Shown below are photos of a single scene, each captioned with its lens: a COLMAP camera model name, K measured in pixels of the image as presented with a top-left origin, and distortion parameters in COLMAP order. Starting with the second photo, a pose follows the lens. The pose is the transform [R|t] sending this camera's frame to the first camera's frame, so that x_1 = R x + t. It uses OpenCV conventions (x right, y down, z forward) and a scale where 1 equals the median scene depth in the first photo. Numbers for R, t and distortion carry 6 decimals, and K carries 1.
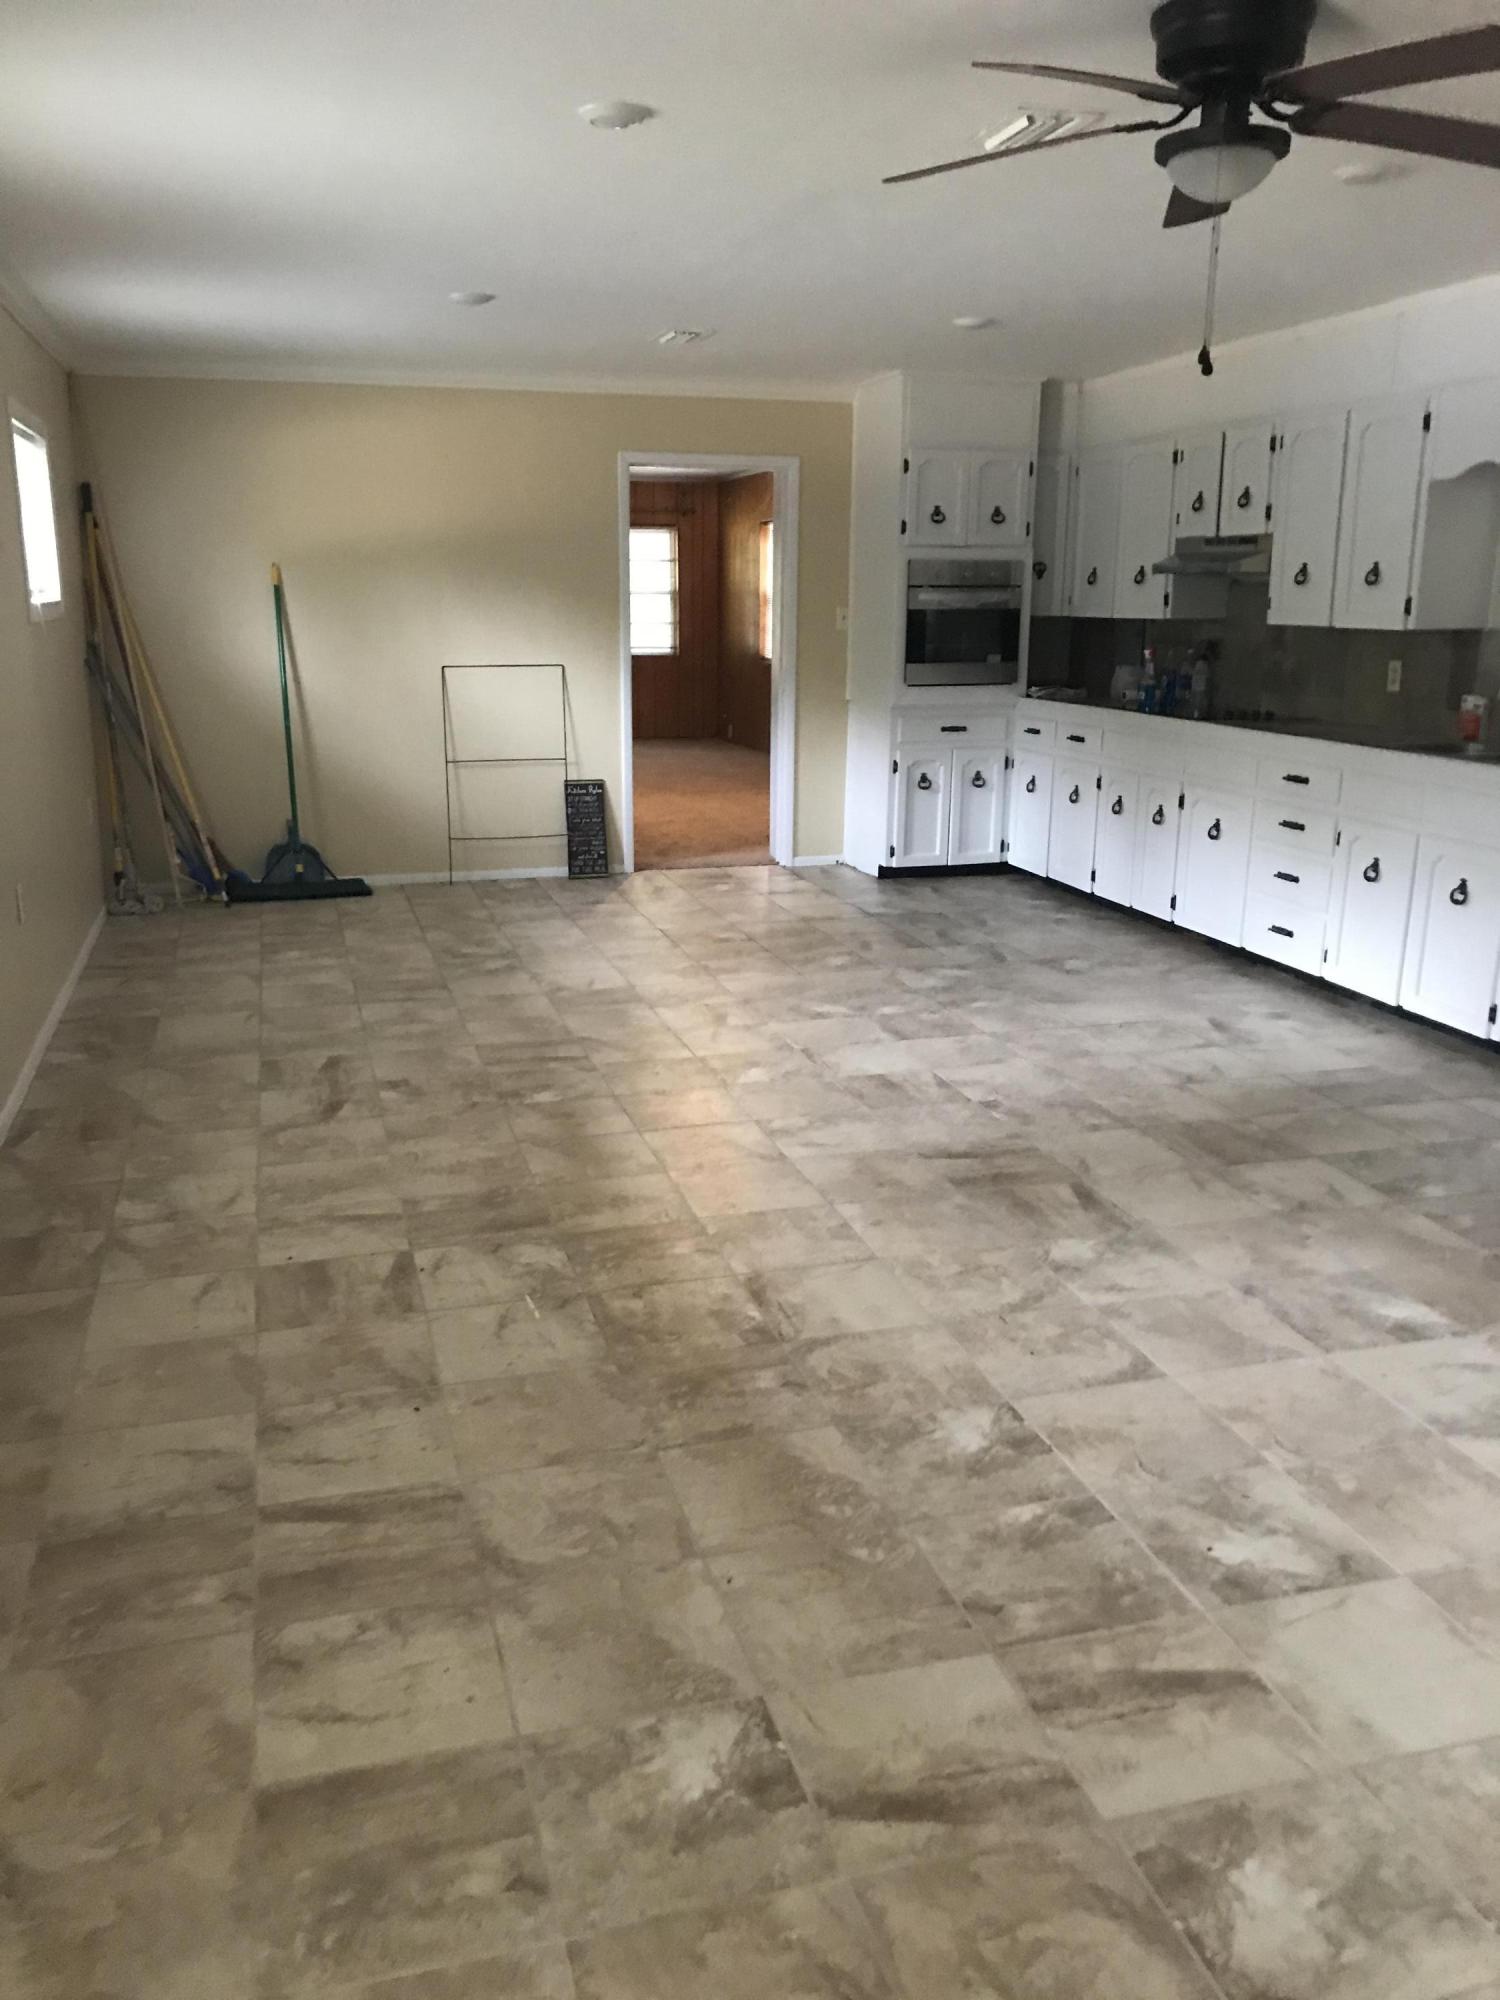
lens RADIAL K [[1655.0, 0, 750.0], [0, 1655.0, 1000.0], [0, 0, 1]] dist [0.074594, -0.127942]
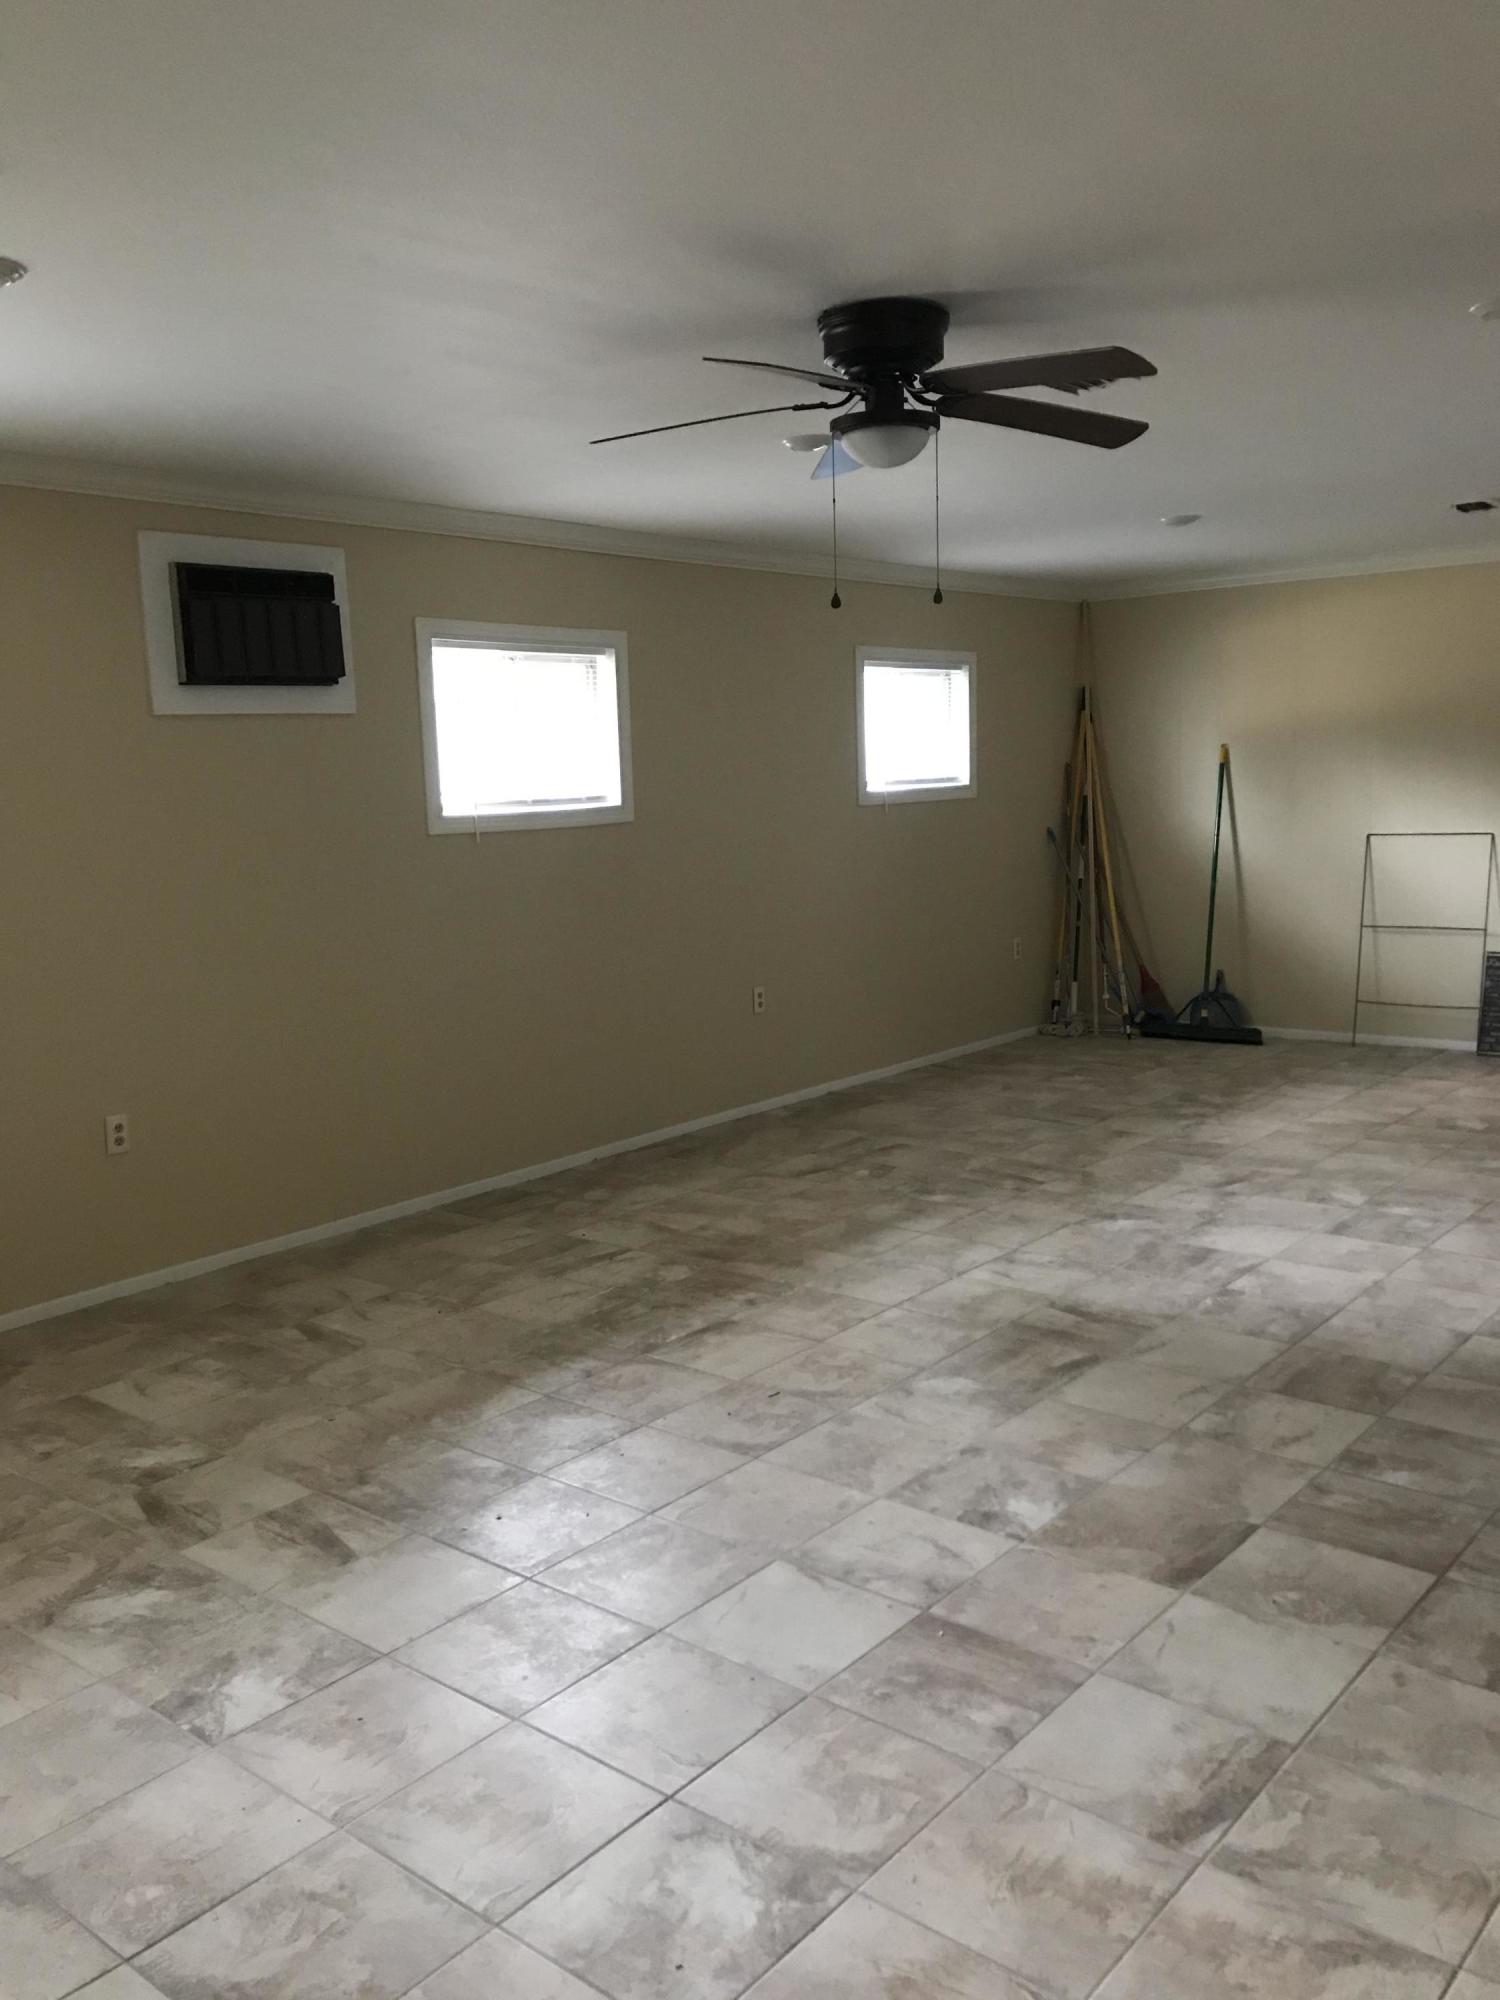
lens RADIAL K [[1668.3, 0, 750.0], [0, 1668.3, 1000.0], [0, 0, 1]] dist [0.113951, -0.293666]
pose [[0.560622, 0.094994, -0.822605, 0.920308], [-0.167813, 0.985819, -0.000526, -0.069058], [0.810890, 0.138339, 0.568613, 0.219977]]
